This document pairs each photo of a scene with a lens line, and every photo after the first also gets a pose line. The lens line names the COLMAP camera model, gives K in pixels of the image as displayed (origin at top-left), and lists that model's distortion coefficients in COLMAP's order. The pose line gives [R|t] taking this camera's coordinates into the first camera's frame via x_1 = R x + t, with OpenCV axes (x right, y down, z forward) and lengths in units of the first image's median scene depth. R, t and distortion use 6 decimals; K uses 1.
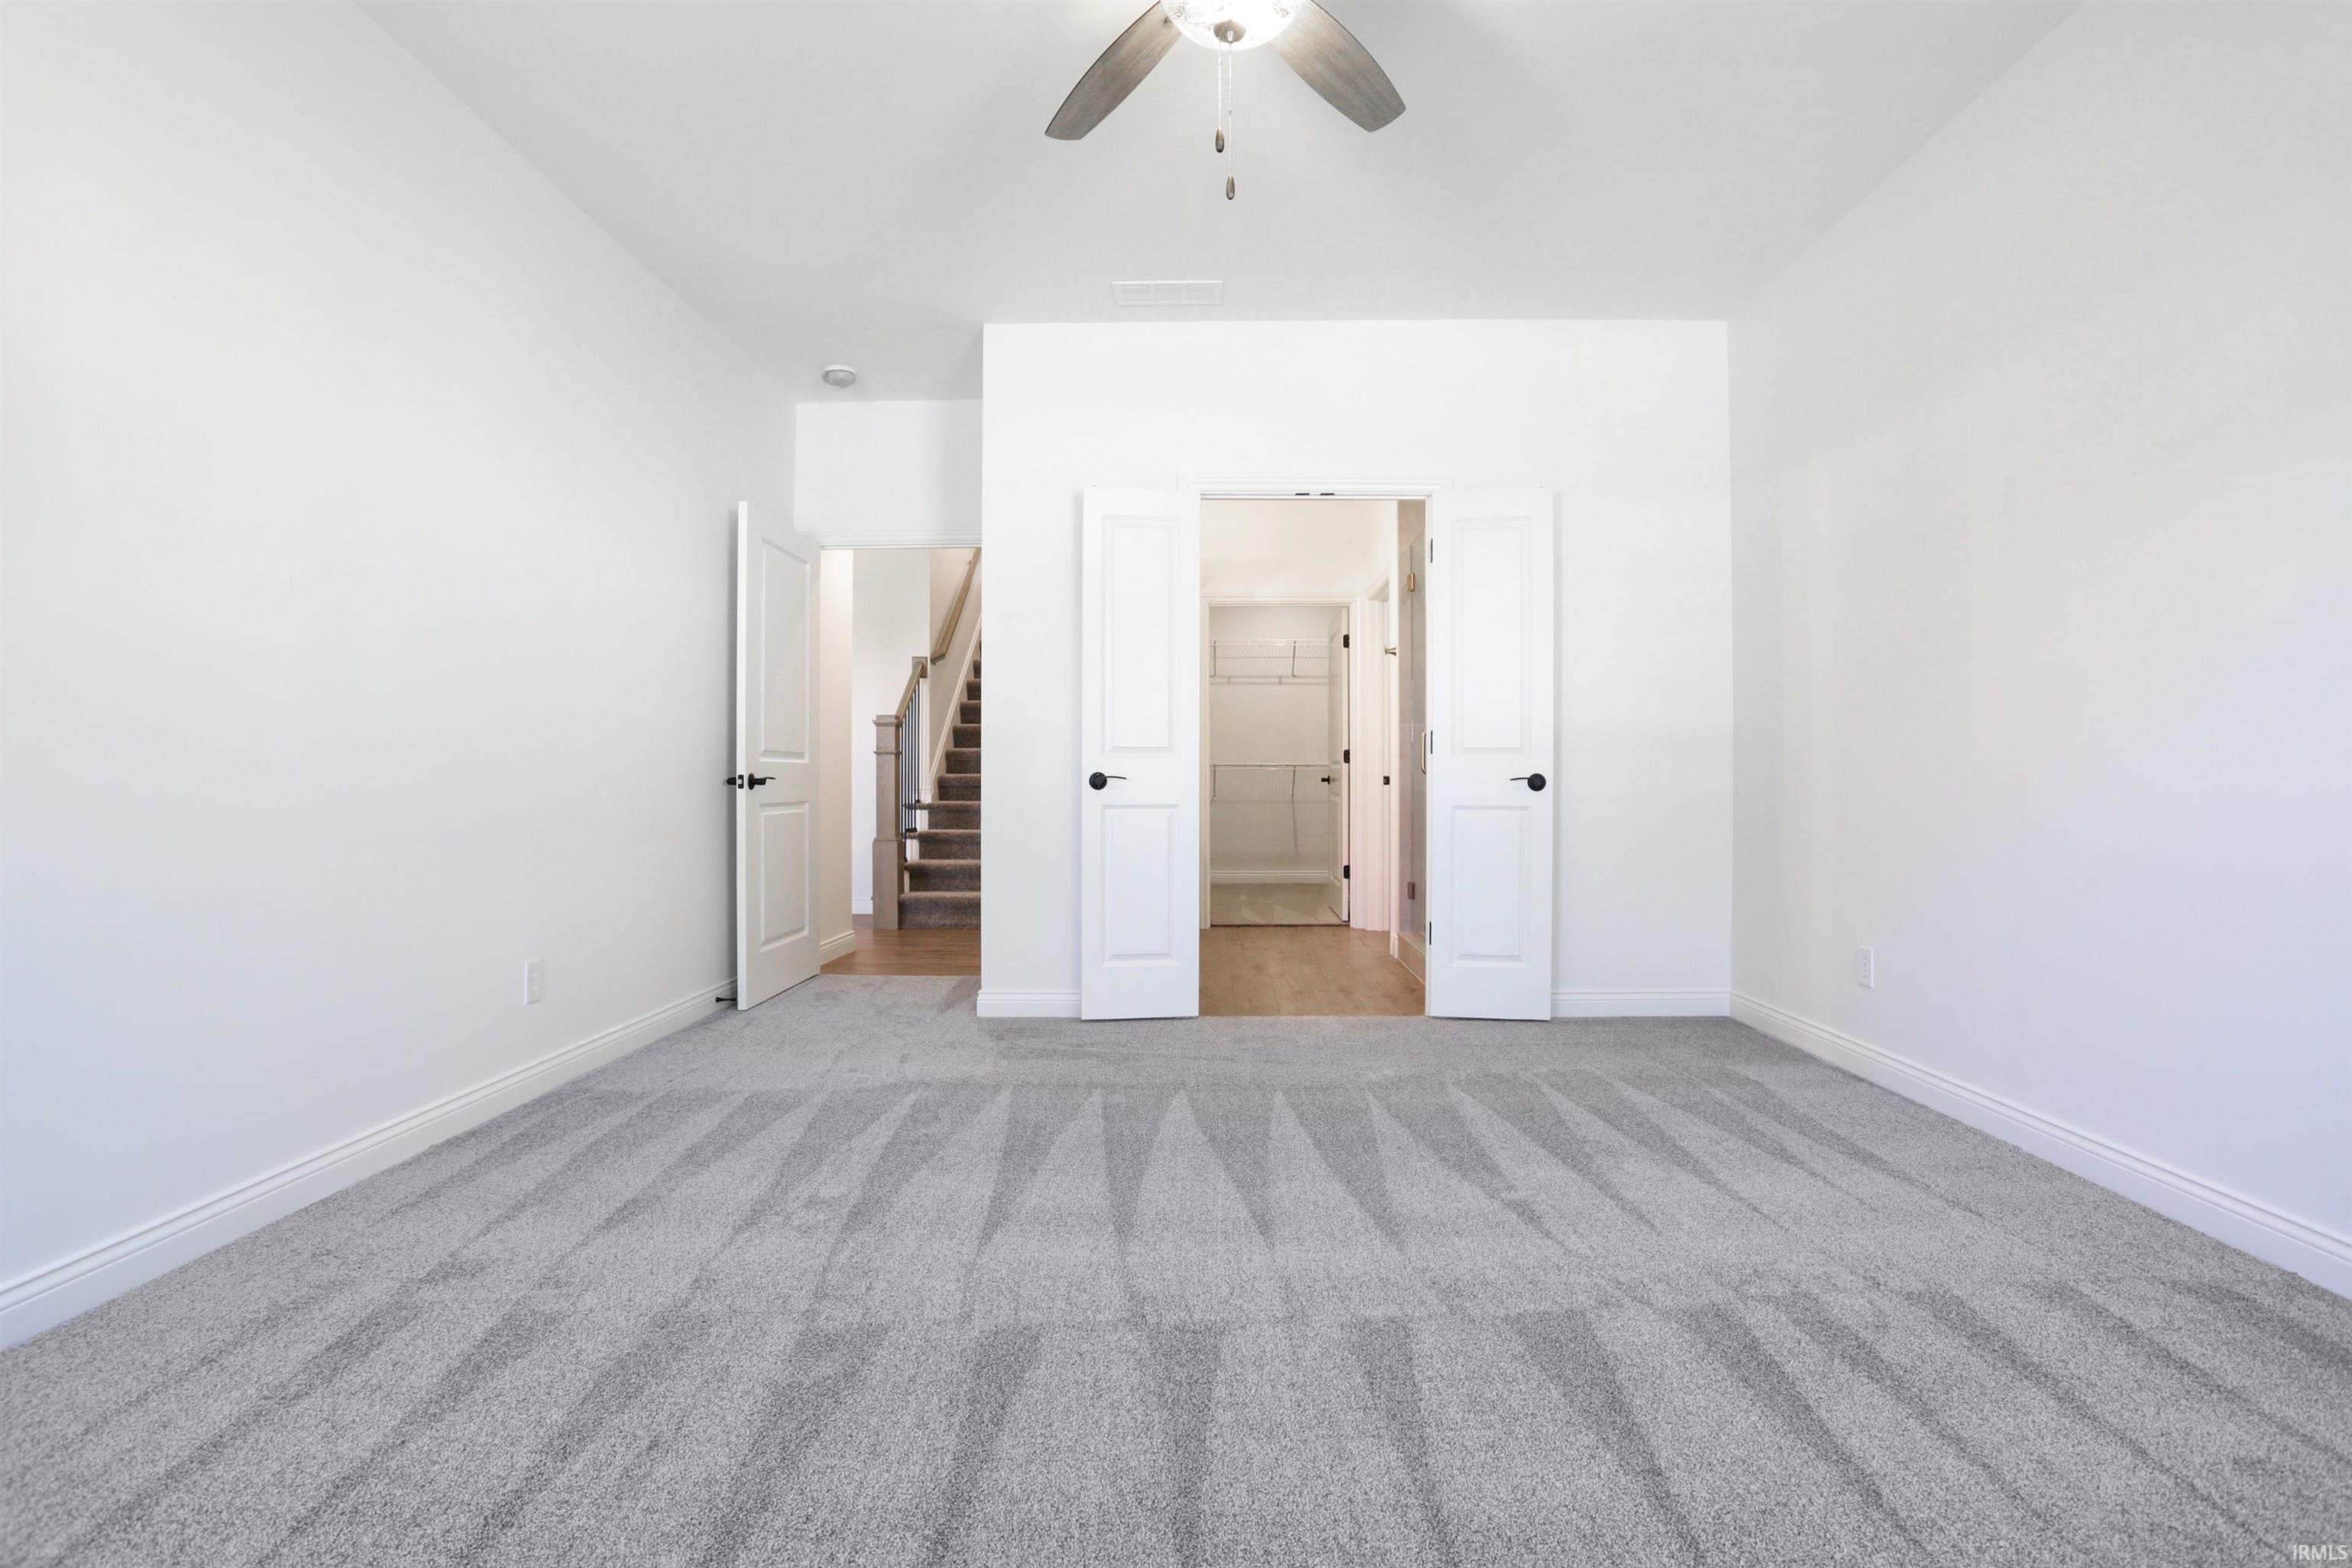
lens RADIAL K [[1137.8, 0, 1186.1], [0, 1137.8, 779.2], [0, 0, 1]] dist [-0.074404, 0.032804]
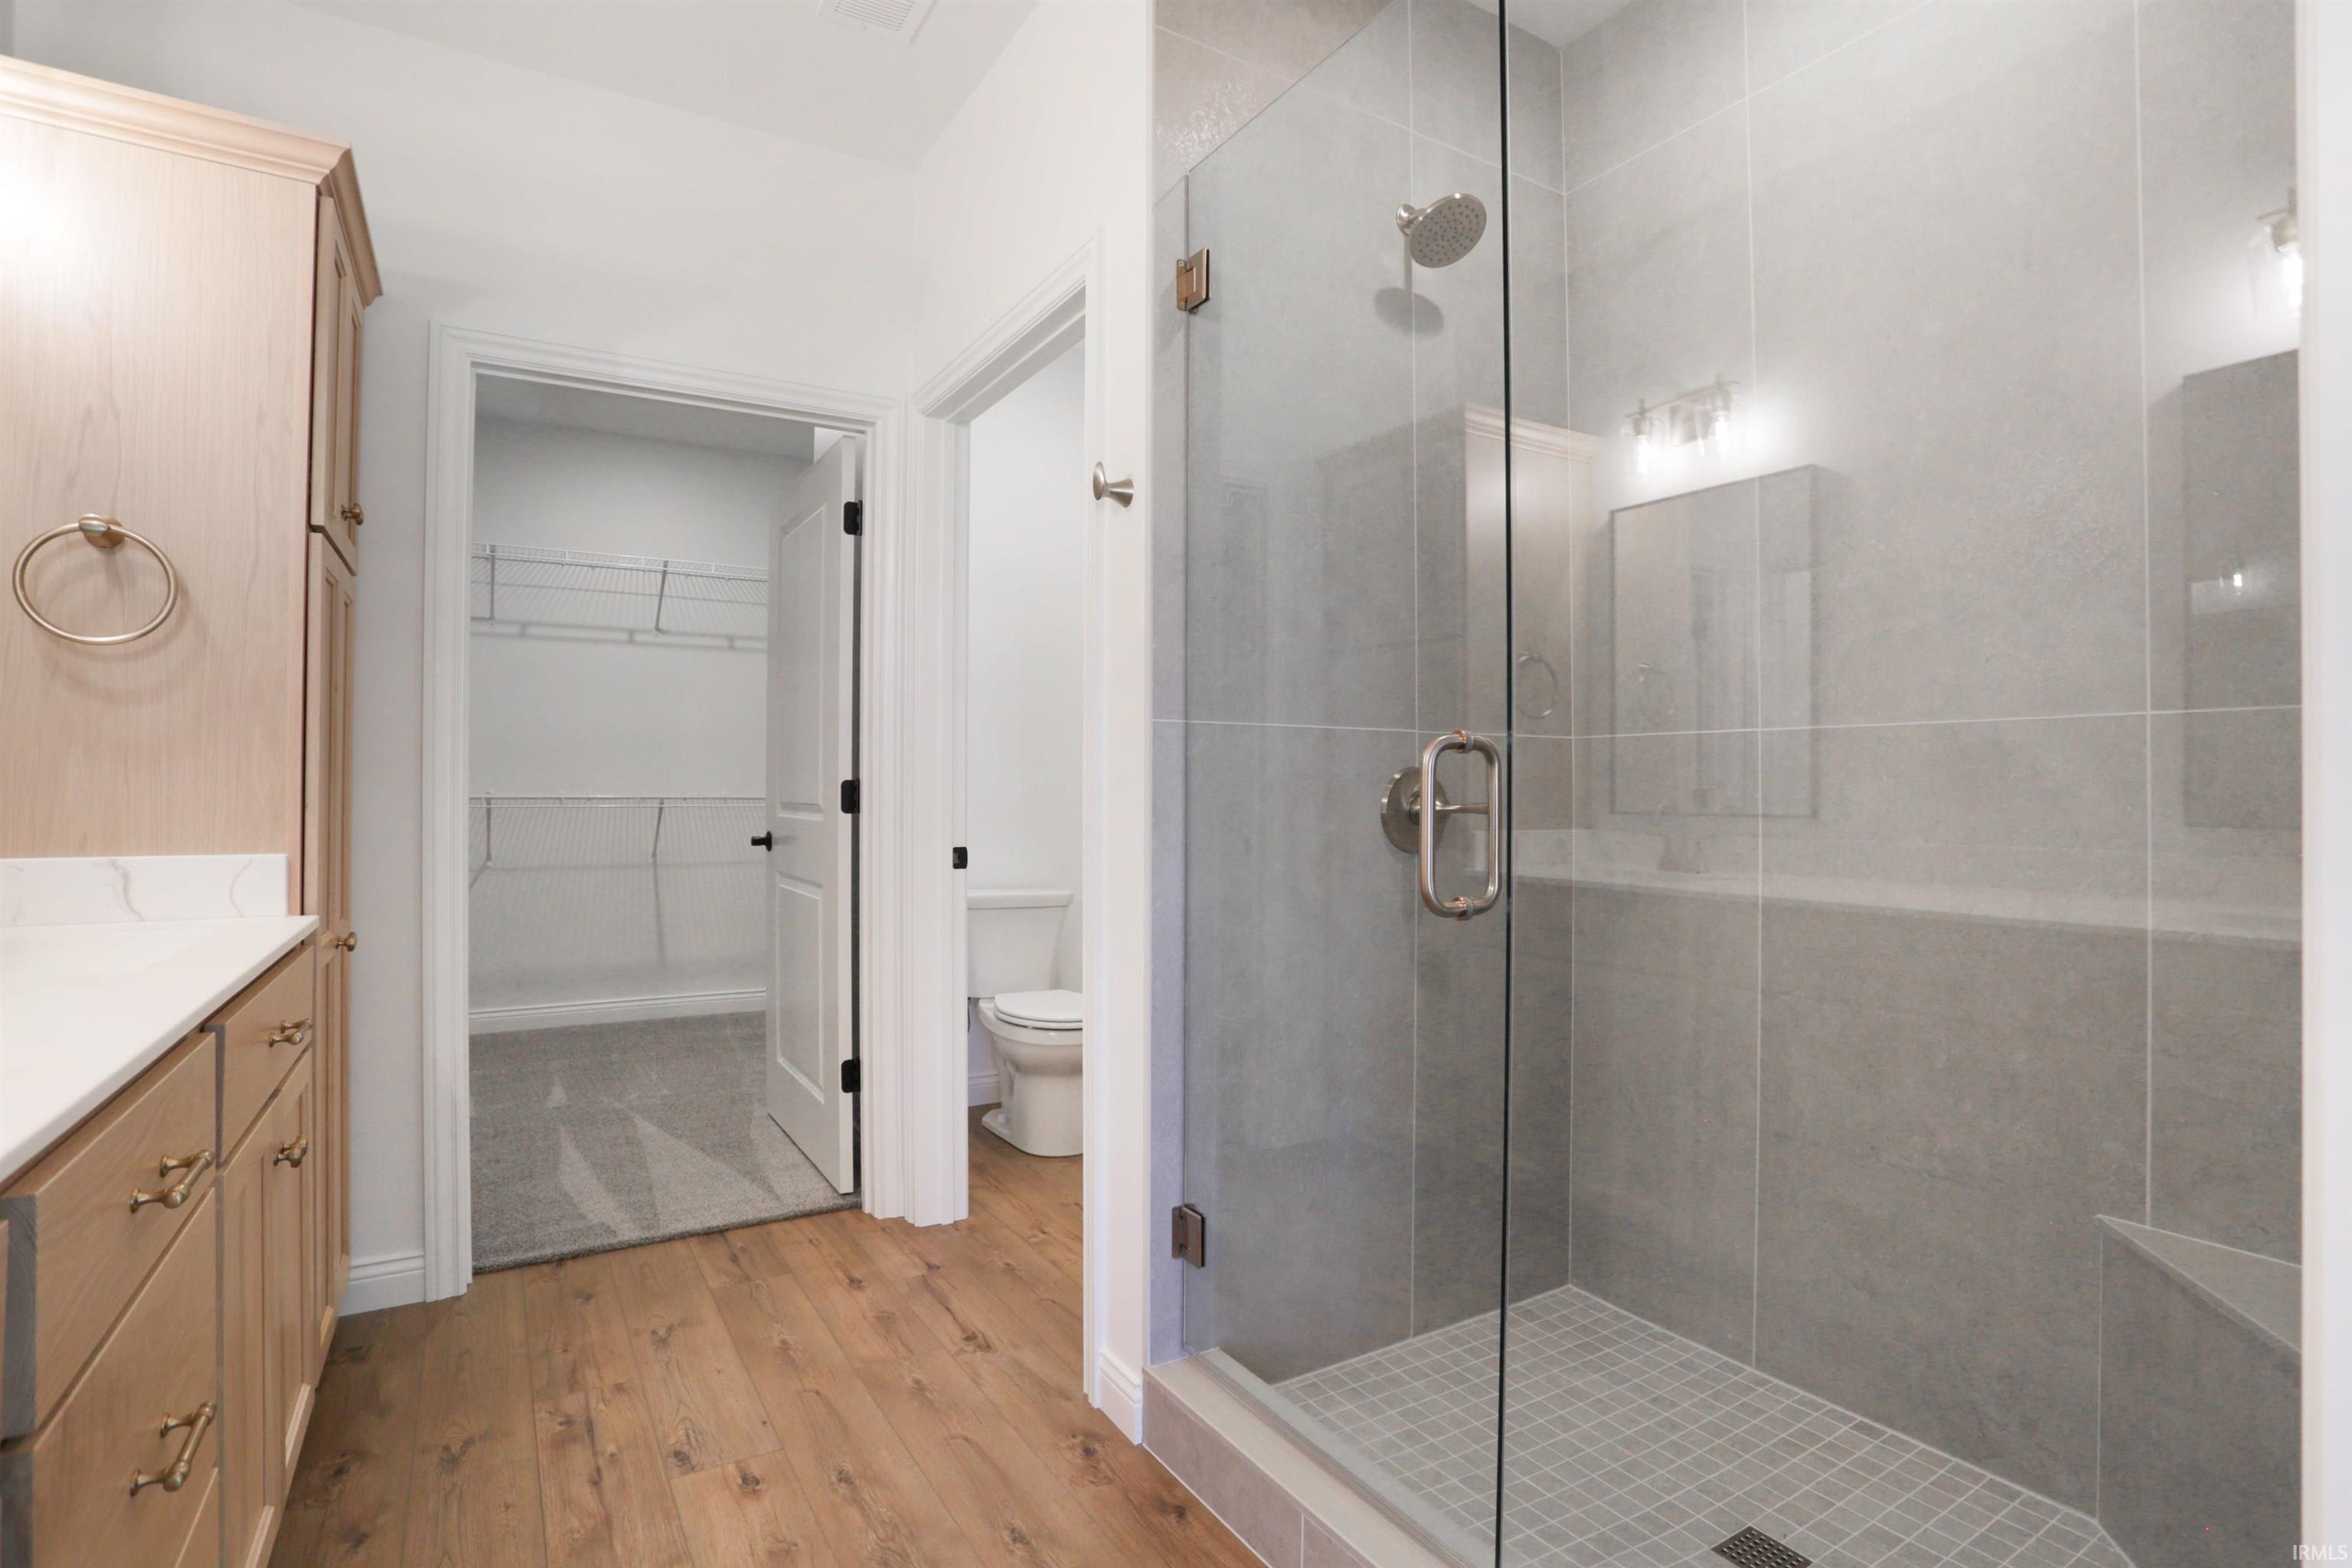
lens RADIAL K [[1164.9, 0, 1181.7], [0, 1164.9, 789.3], [0, 0, 1]] dist [-0.081359, 0.033734]
pose [[0.842228, 0.006029, 0.539088, 0.016991], [-0.005043, 0.999982, -0.003305, -0.021818], [-0.539098, 0.000065, 0.842243, 0.583072]]
